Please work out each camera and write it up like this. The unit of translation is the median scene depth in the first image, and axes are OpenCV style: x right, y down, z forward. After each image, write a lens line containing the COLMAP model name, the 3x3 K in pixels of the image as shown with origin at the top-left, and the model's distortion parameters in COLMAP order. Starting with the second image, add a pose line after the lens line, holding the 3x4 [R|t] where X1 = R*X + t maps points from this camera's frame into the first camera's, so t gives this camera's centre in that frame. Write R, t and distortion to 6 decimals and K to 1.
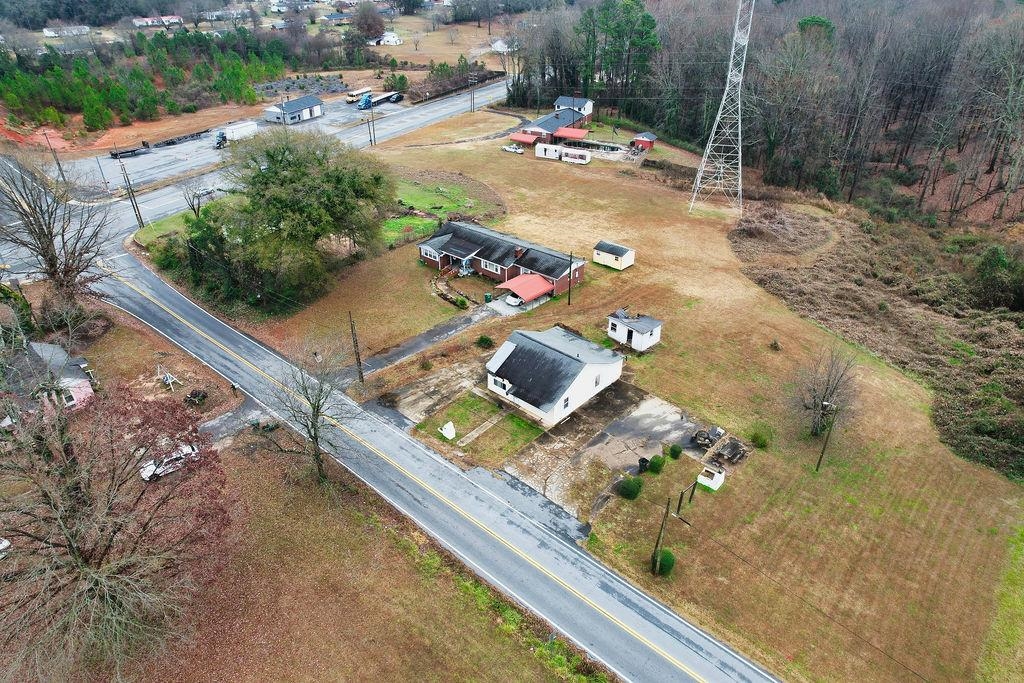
lens RADIAL K [[655.8, 0, 512.0], [0, 655.8, 341.5], [0, 0, 1]] dist [-0.056708, 0.033315]
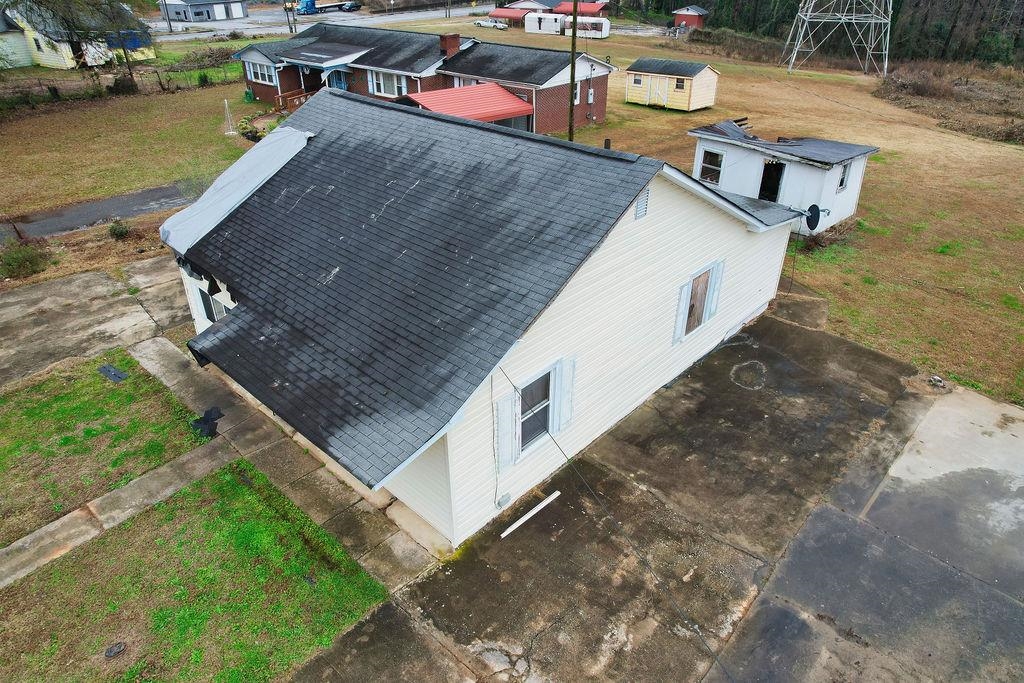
lens RADIAL K [[655.8, 0, 512.0], [0, 655.8, 341.5], [0, 0, 1]] dist [-0.056708, 0.033315]
pose [[0.999896, 0.010472, -0.009897, 0.058059], [-0.010547, 0.999915, -0.007604, 0.057792], [0.009816, 0.007708, 0.999922, 0.619448]]
